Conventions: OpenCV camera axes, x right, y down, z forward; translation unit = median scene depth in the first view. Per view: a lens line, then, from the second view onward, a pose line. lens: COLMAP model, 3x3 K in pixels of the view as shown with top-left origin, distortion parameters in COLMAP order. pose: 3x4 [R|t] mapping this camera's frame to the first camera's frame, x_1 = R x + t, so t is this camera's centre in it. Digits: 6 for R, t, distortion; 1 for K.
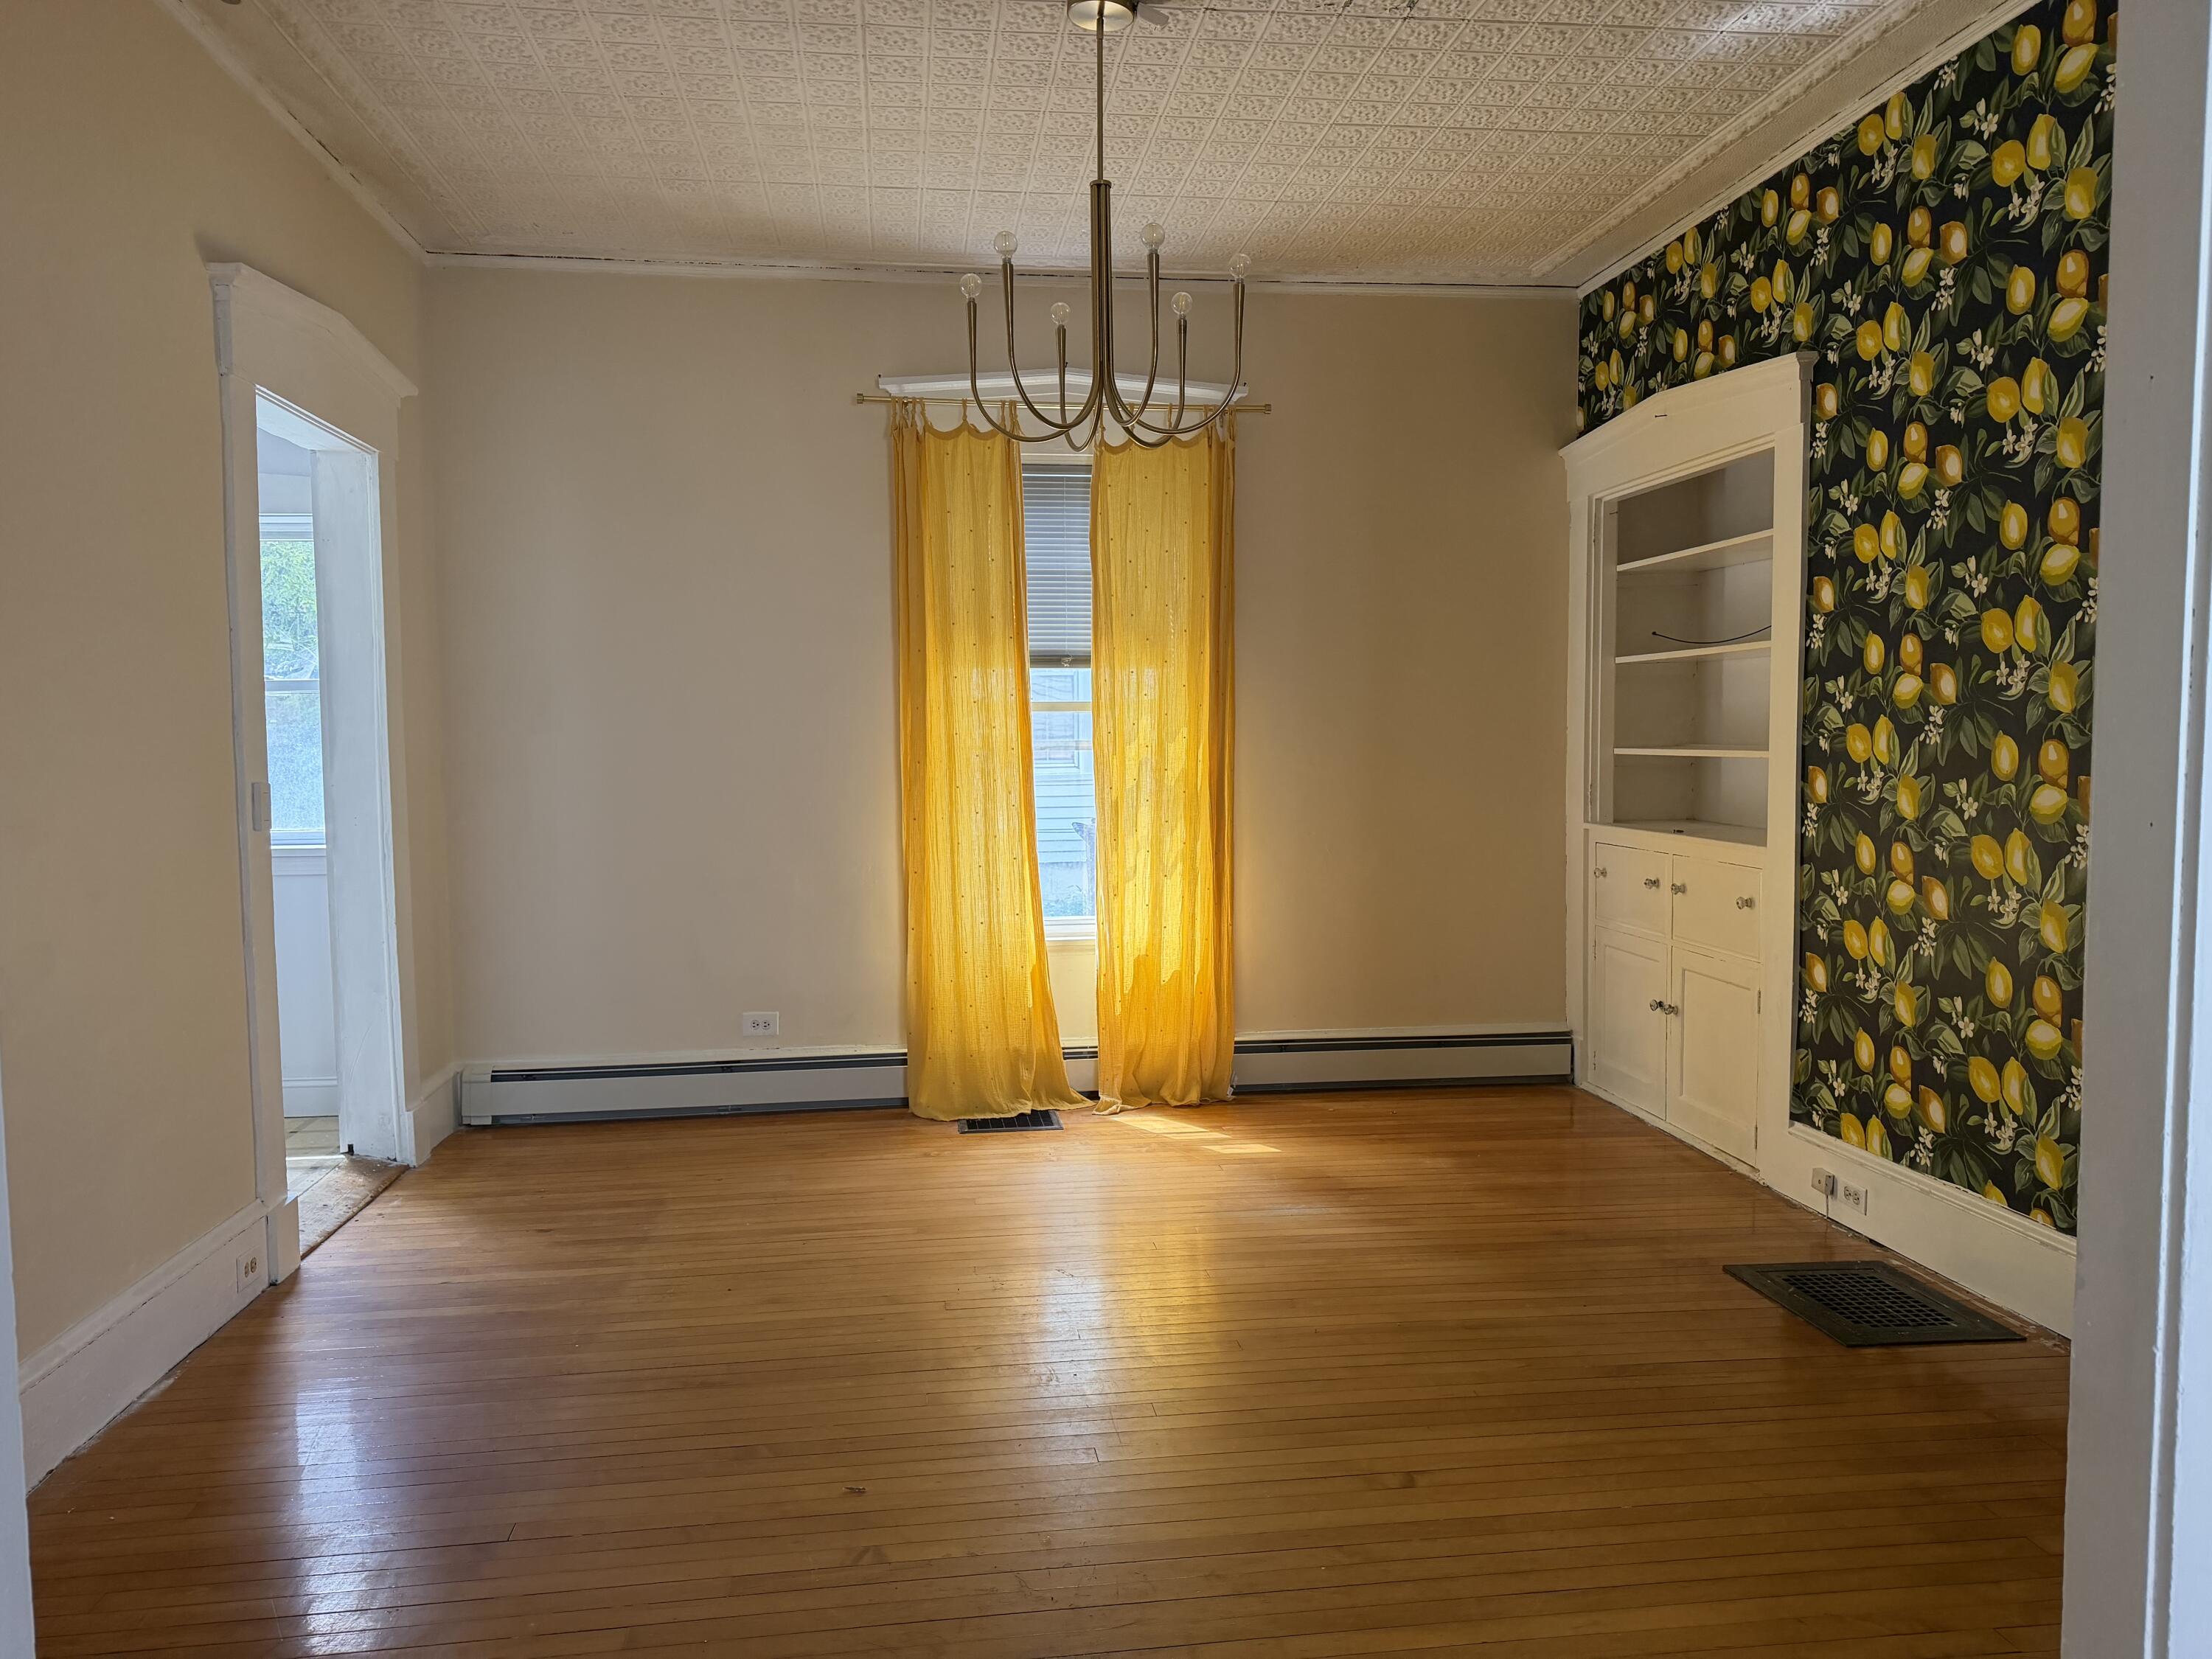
lens RADIAL K [[1549.2, 0, 1107.4], [0, 1549.2, 840.1], [0, 0, 1]] dist [0.029690, -0.032475]
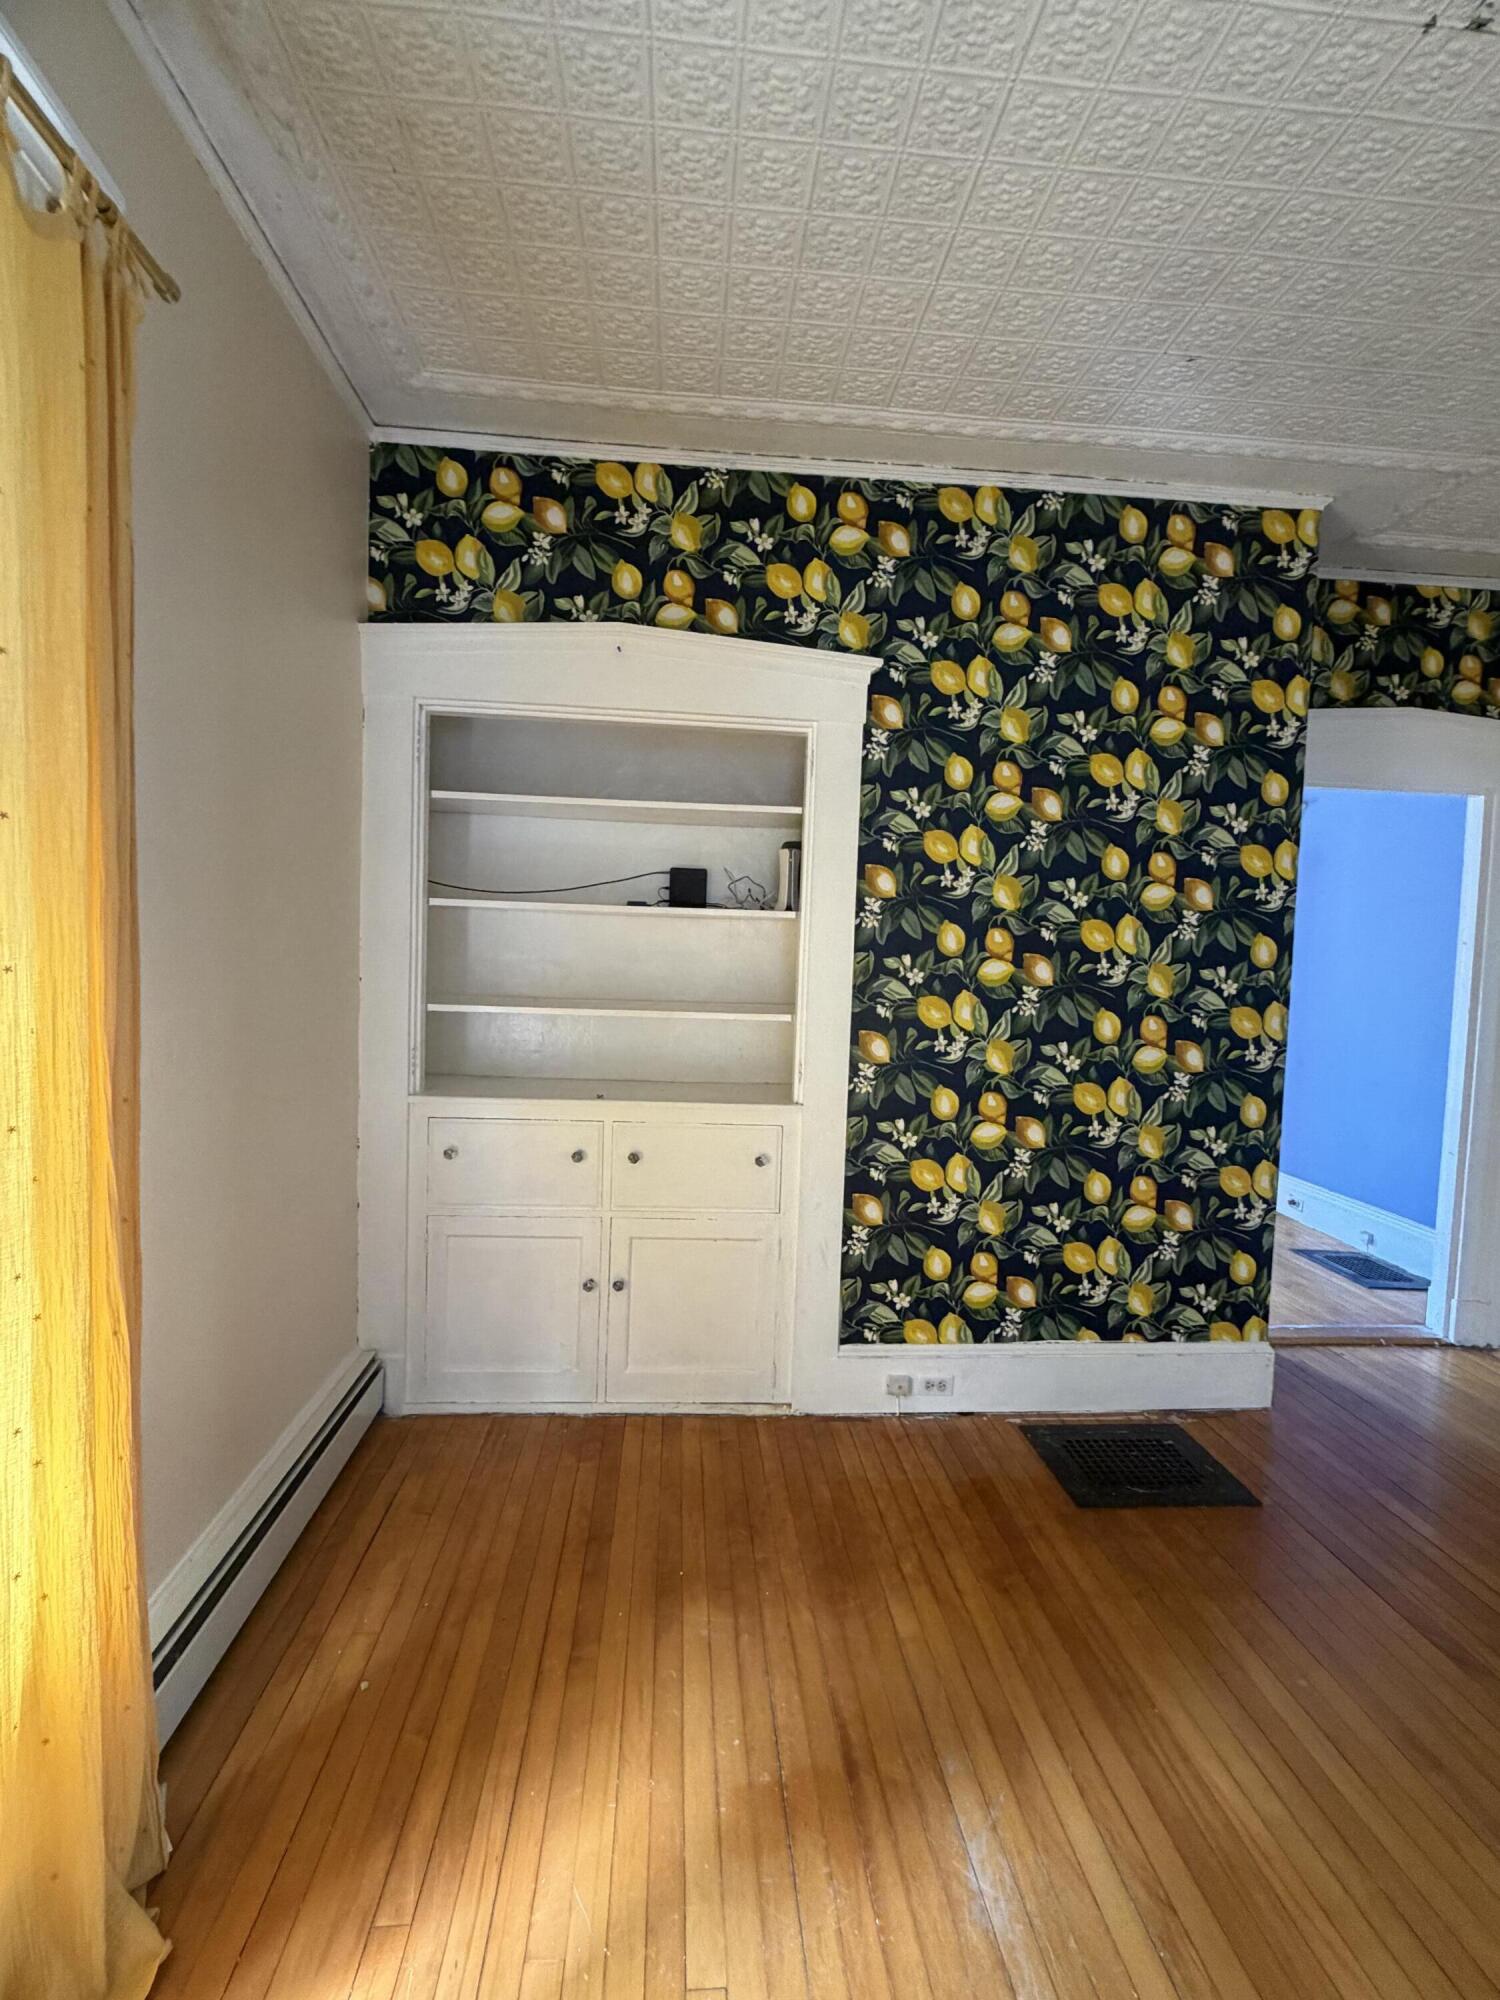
lens RADIAL K [[875.3, 0, 739.3], [0, 875.3, 997.8], [0, 0, 1]] dist [0.001495, 0.000313]
pose [[0.058924, -0.040277, 0.997450, -0.194788], [0.033442, 0.998705, 0.038352, -0.102408], [-0.997702, 0.031097, 0.060194, 1.088672]]
